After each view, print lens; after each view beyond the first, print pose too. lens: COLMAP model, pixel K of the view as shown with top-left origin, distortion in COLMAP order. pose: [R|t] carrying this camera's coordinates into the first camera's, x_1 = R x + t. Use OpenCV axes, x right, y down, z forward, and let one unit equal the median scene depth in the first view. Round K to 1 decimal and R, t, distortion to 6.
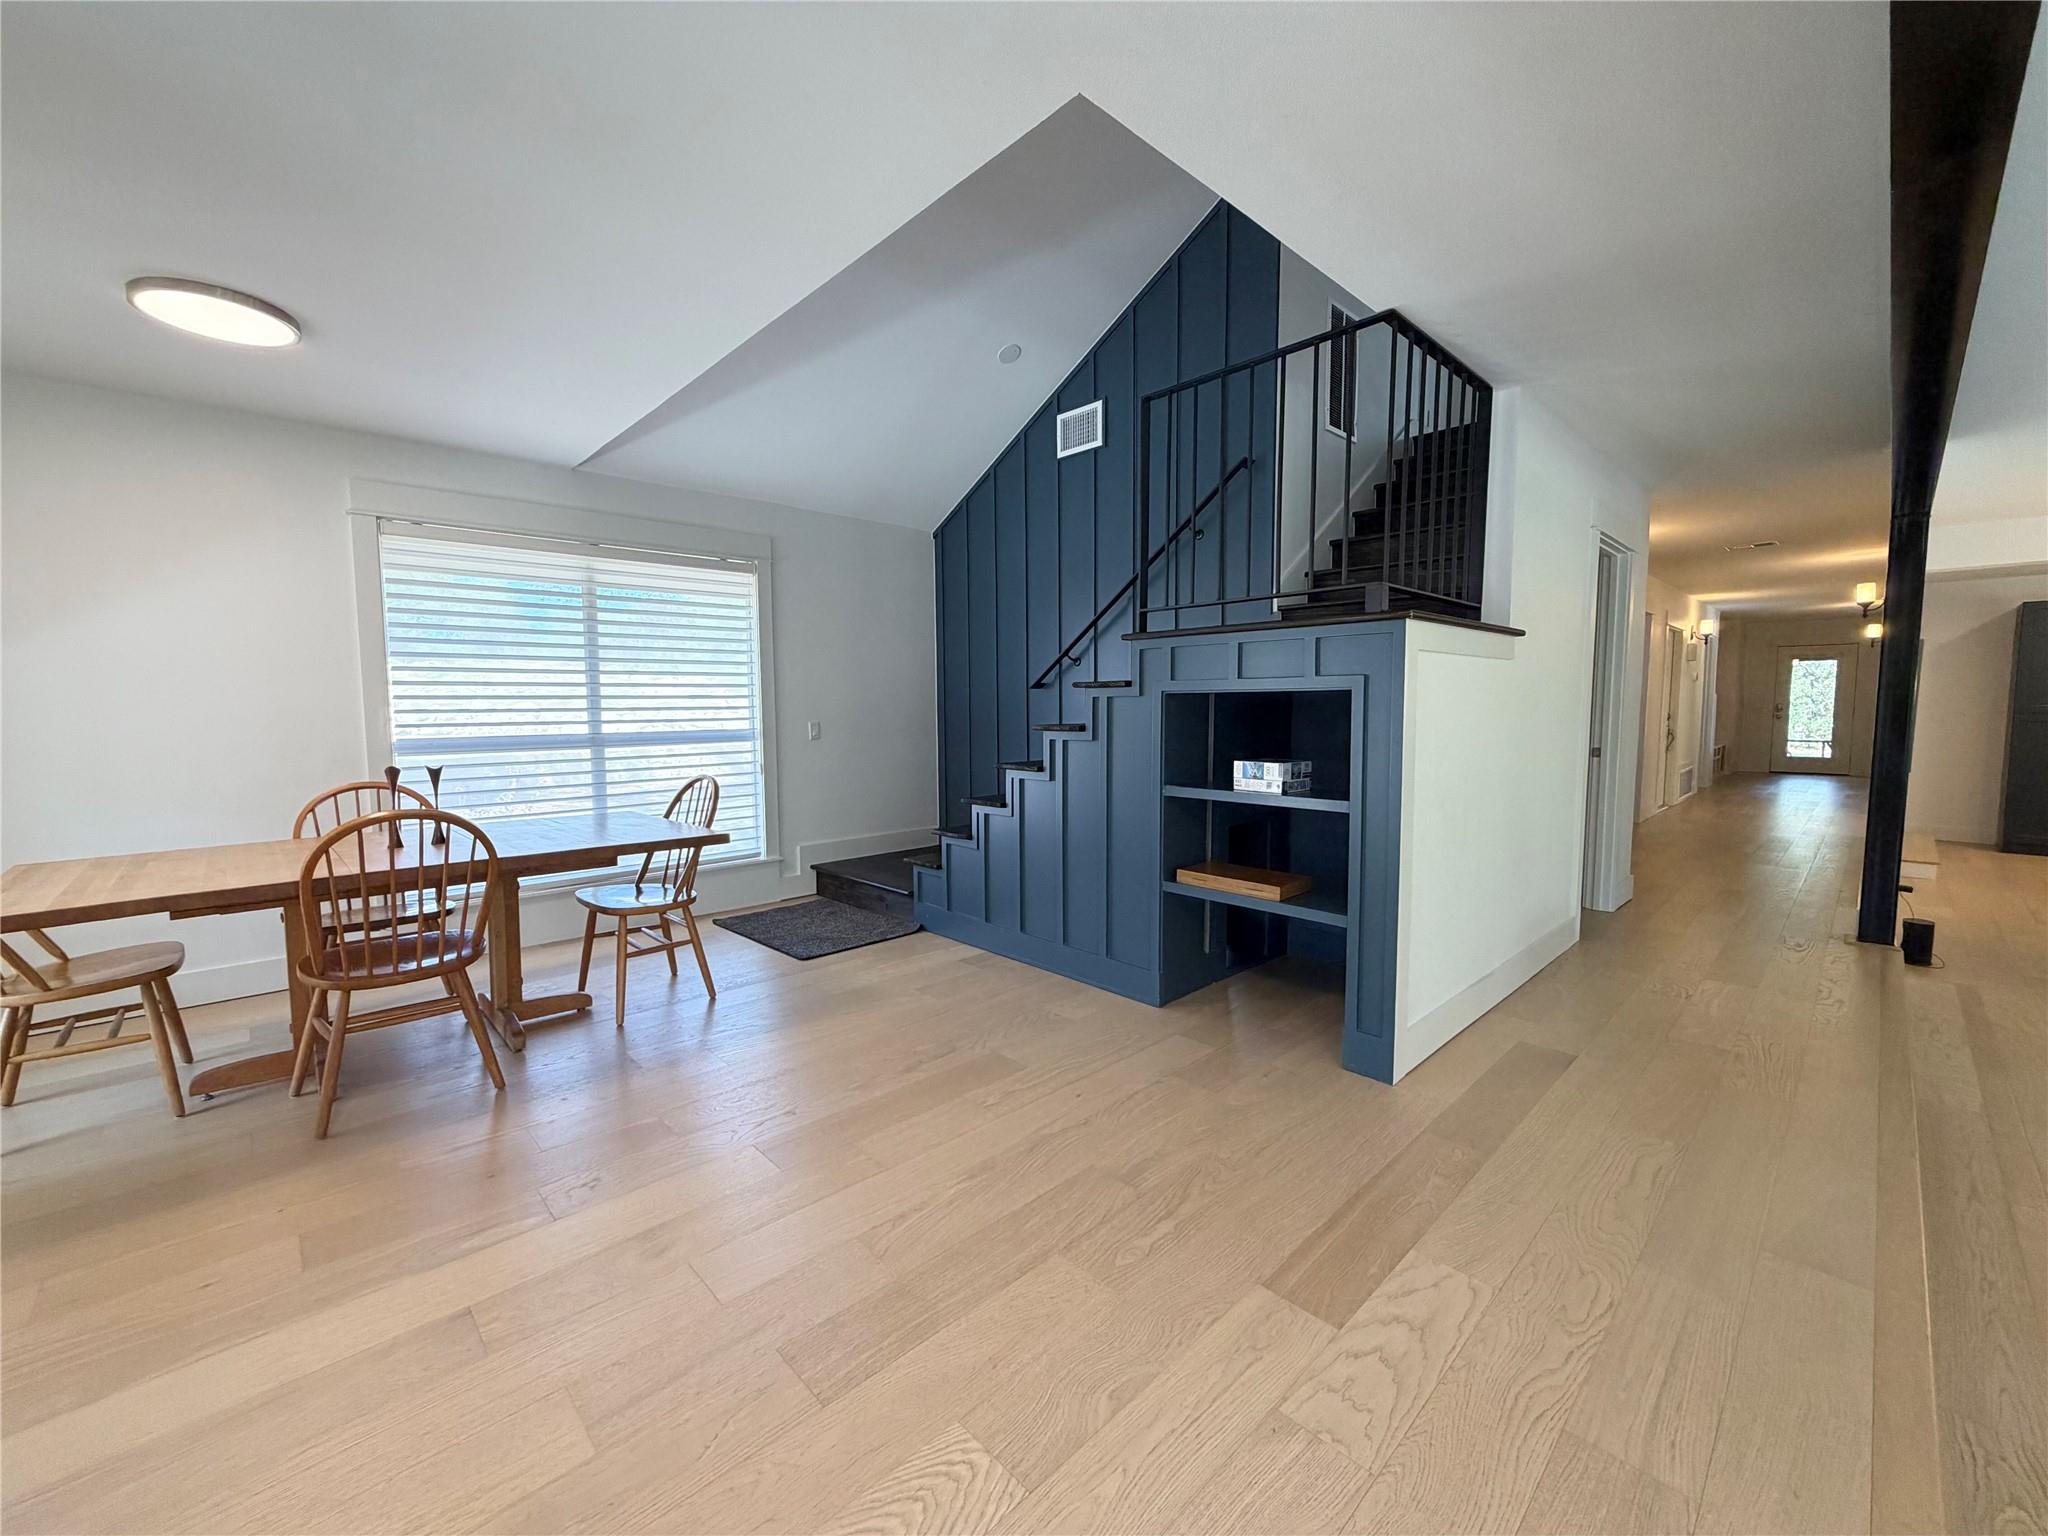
lens RADIAL K [[815.4, 0, 1023.9], [0, 815.4, 766.4], [0, 0, 1]] dist [-0.000575, -0.000872]
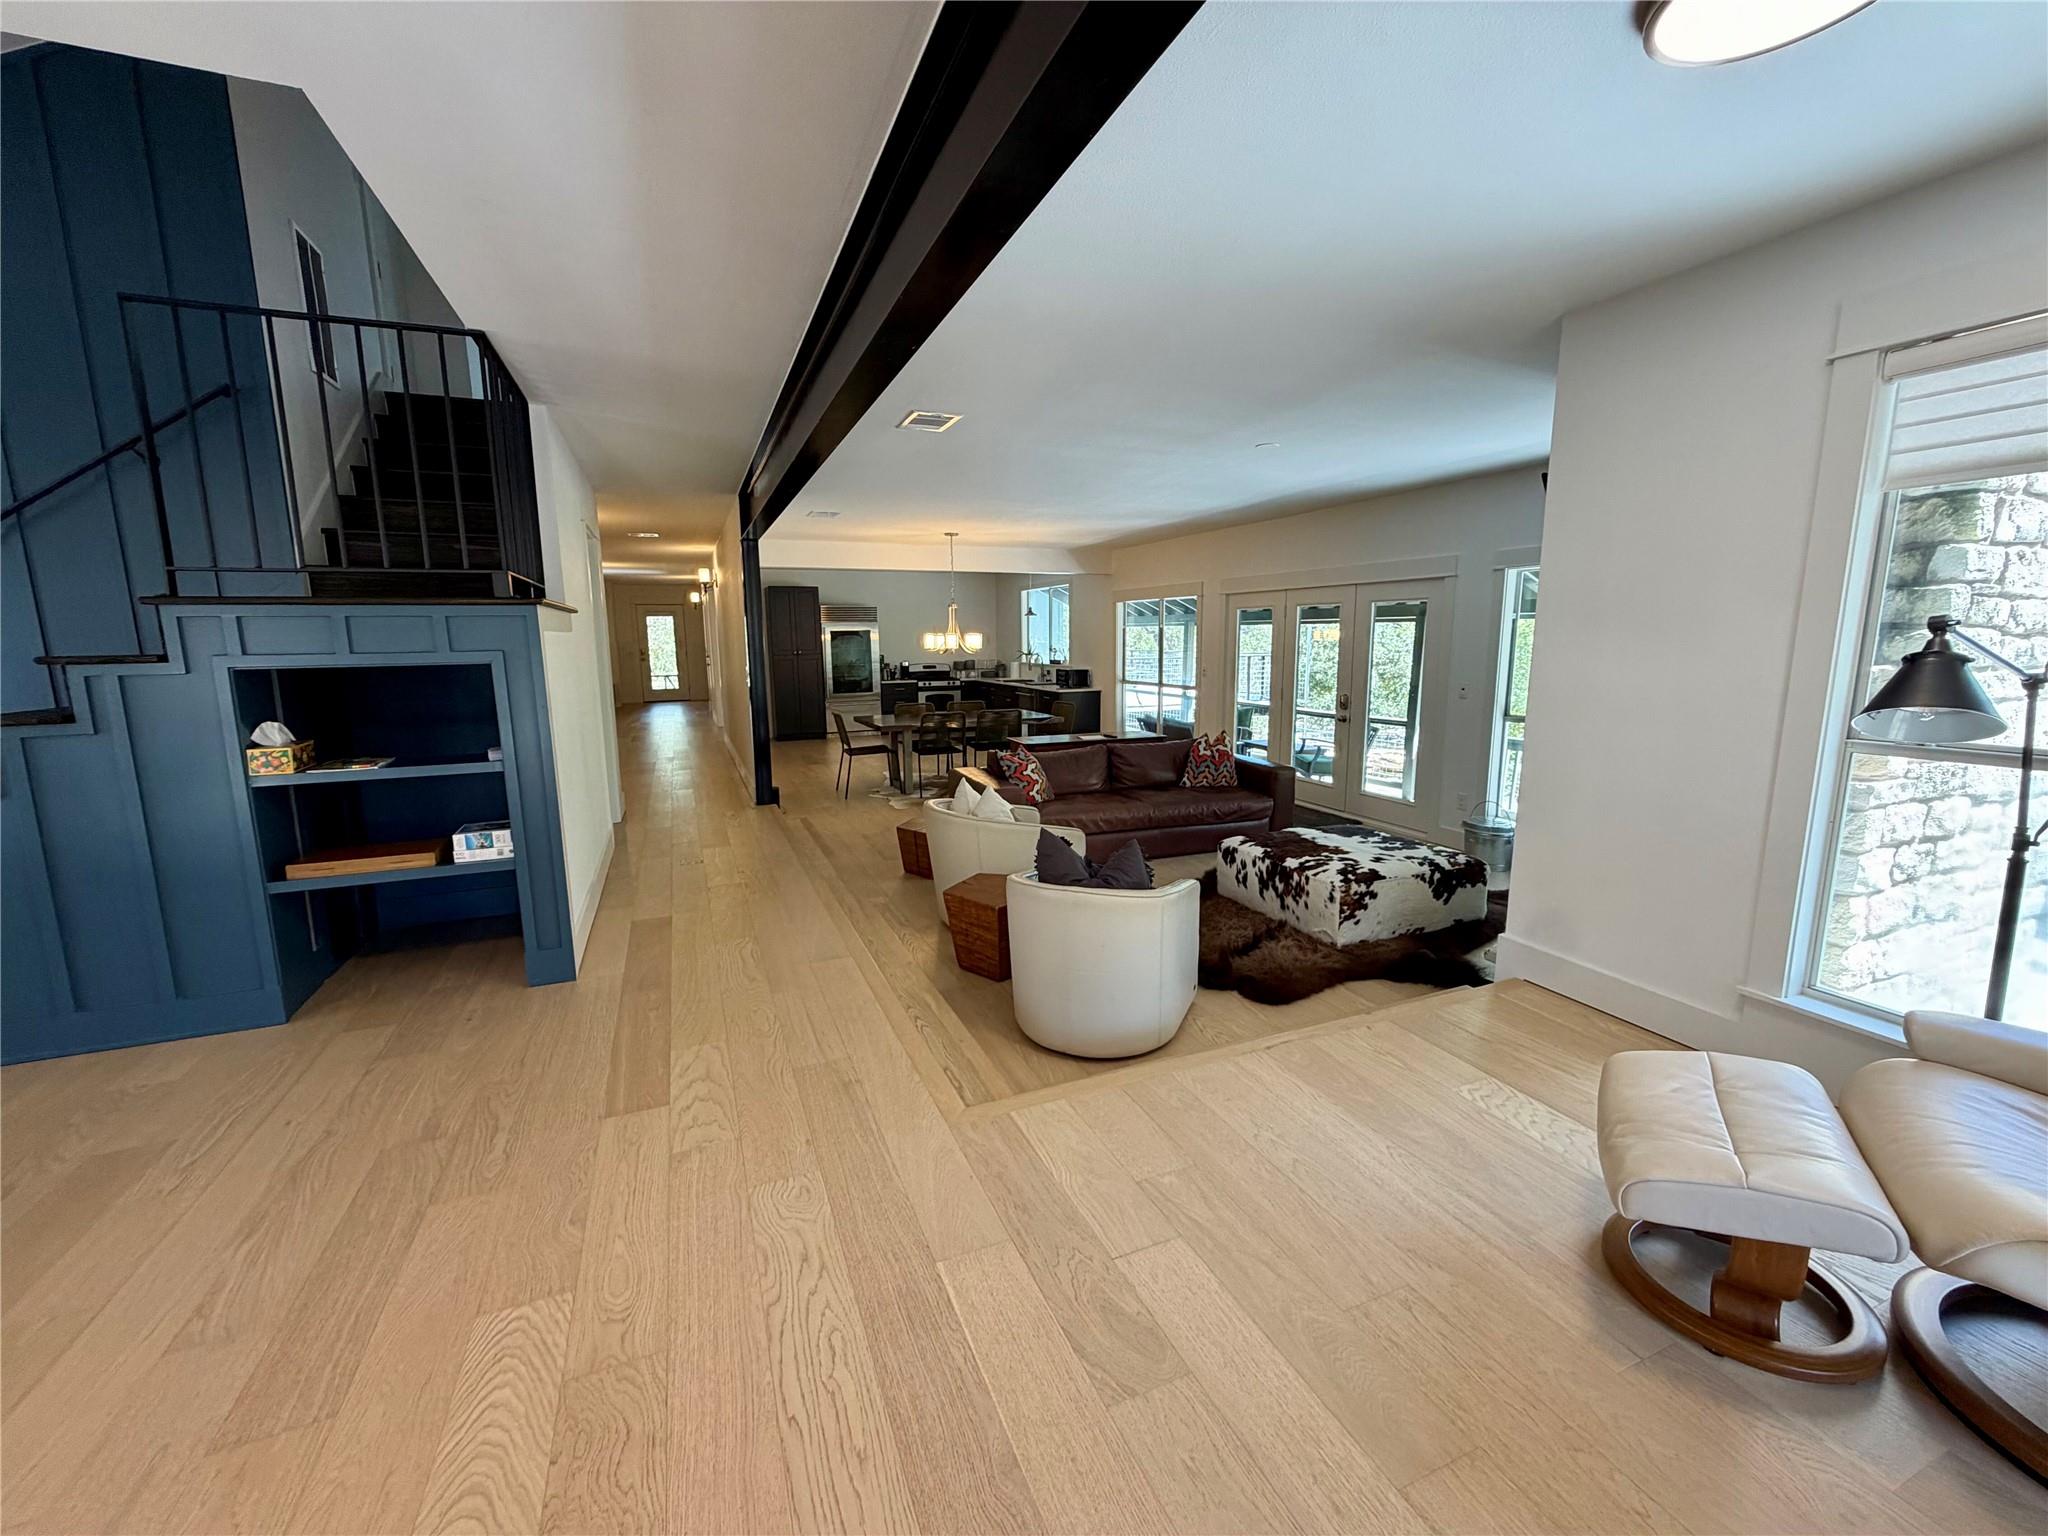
lens RADIAL K [[815.4, 0, 1025.5], [0, 815.4, 769.4], [0, 0, 1]] dist [-0.000575, -0.000872]
pose [[0.341081, -0.149818, 0.928018, -0.427189], [0.078655, 0.988305, 0.130643, -0.038860], [-0.936738, 0.028433, 0.348876, -0.095861]]
